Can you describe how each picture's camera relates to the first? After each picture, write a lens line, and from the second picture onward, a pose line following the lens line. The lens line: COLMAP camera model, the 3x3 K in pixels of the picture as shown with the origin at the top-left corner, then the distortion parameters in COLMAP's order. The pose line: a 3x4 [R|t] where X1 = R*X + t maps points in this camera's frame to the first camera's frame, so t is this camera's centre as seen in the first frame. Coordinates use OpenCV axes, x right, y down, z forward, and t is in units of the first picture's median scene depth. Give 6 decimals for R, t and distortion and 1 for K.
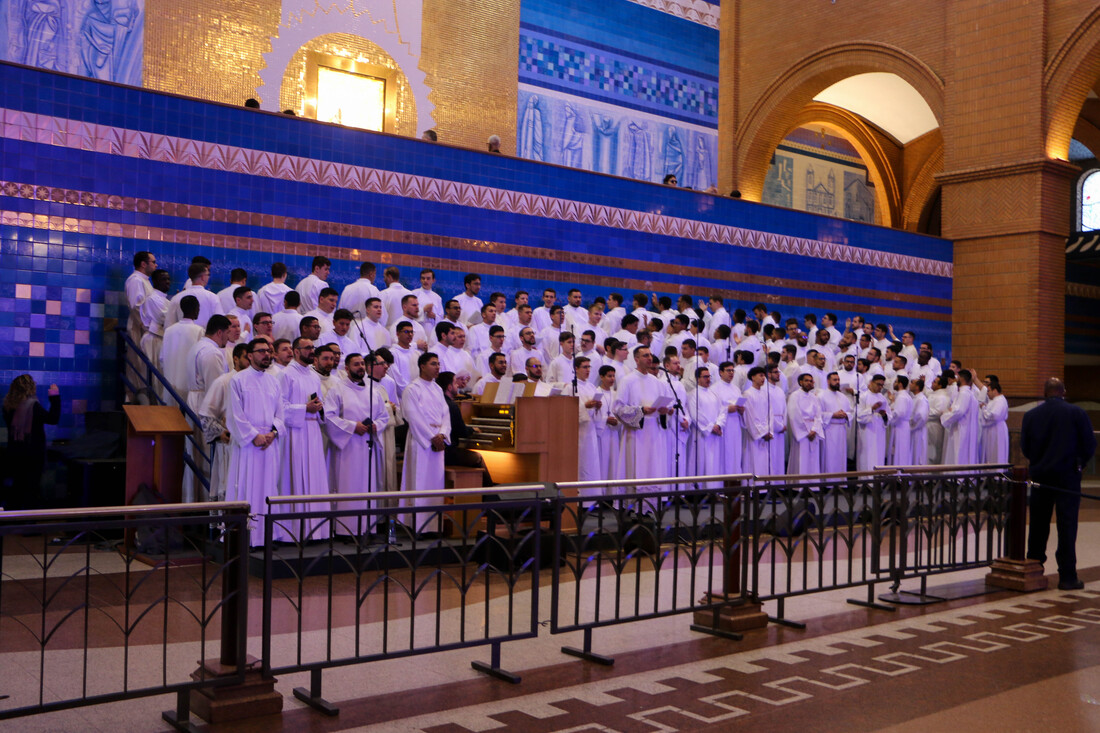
lens RADIAL K [[1114.8, 0, 550.0], [0, 1114.8, 366.5], [0, 0, 1]] dist [-0.103962, 0.189732]
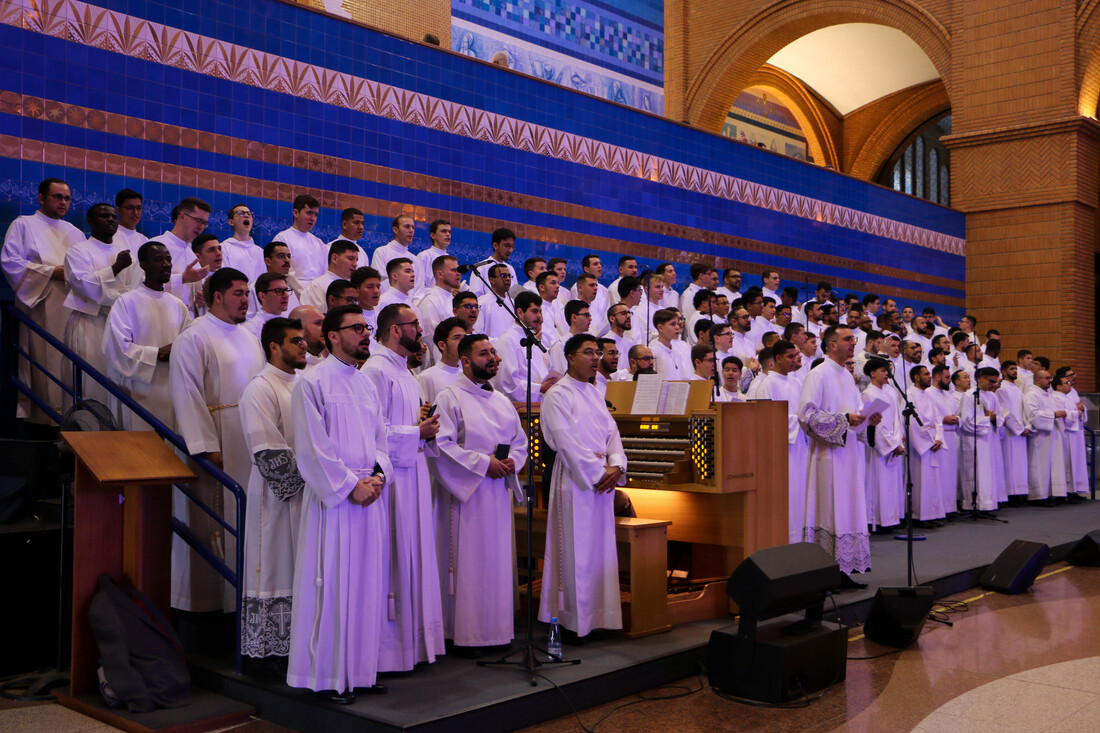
lens RADIAL K [[1149.7, 0, 550.0], [0, 1149.7, 366.5], [0, 0, 1]] dist [-0.100855, 0.264803]
pose [[0.985994, -0.012559, 0.166304, -0.097613], [0.013019, 0.999914, -0.001676, 0.002666], [-0.166269, 0.003817, 0.986073, 0.162274]]
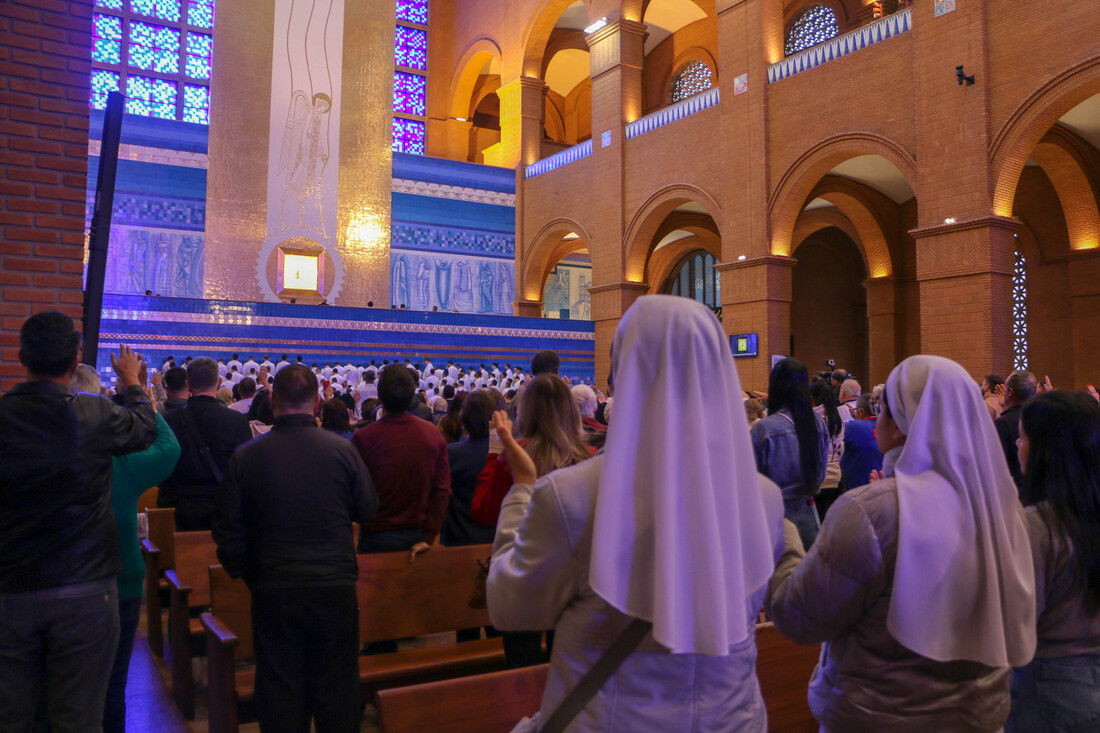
lens RADIAL K [[907.1, 0, 550.0], [0, 907.1, 366.5], [0, 0, 1]] dist [-0.156451, -0.000289]
pose [[0.992029, -0.022018, -0.124073, 0.455187], [0.020310, 0.999681, -0.015016, -0.009024], [0.124364, 0.012376, 0.992159, -0.594644]]
